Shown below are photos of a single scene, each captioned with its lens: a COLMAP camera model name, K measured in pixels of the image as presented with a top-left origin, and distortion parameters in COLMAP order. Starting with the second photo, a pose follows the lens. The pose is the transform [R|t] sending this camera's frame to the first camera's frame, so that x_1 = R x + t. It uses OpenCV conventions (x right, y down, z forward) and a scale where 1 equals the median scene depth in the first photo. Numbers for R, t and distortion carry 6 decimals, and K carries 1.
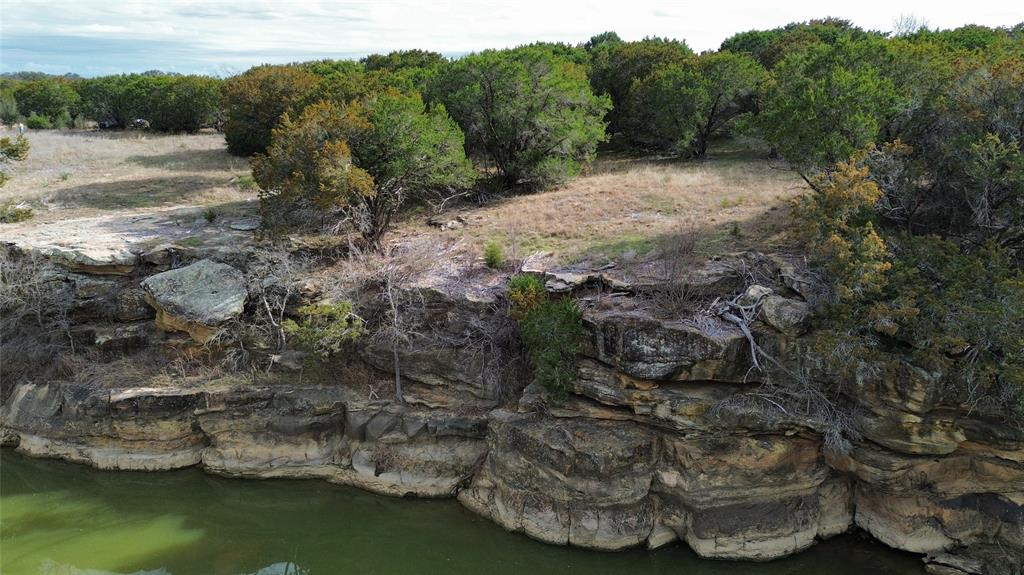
lens RADIAL K [[844.7, 0, 517.9], [0, 844.7, 283.4], [0, 0, 1]] dist [0.083758, -0.077776]
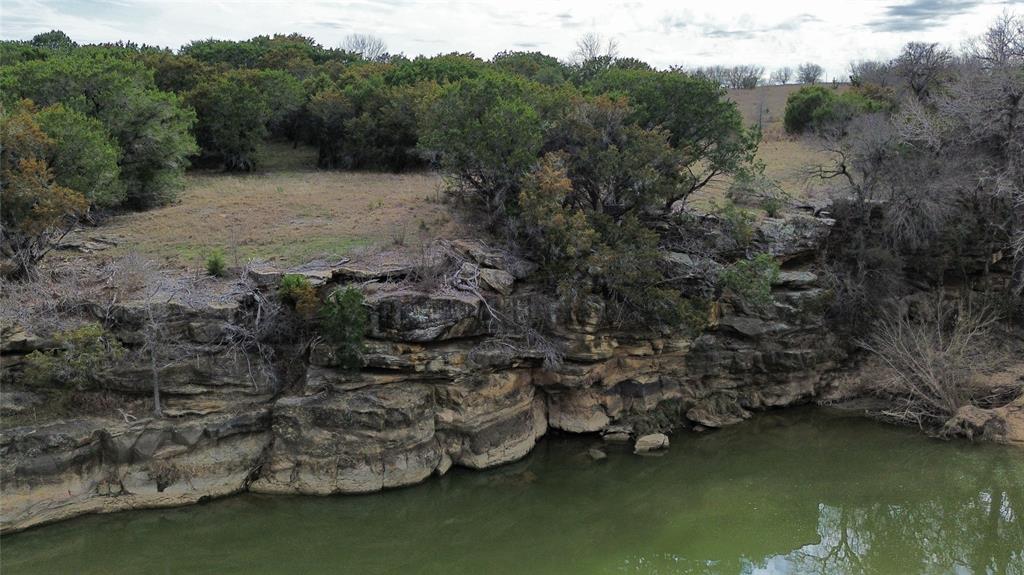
lens RADIAL K [[999.3, 0, 516.9], [0, 999.3, 282.3], [0, 0, 1]] dist [0.150139, -0.291435]
pose [[0.758987, -0.104165, 0.642720, -0.680448], [0.128639, 0.991652, 0.008806, 0.030075], [-0.638272, 0.075995, 0.766051, -0.229734]]
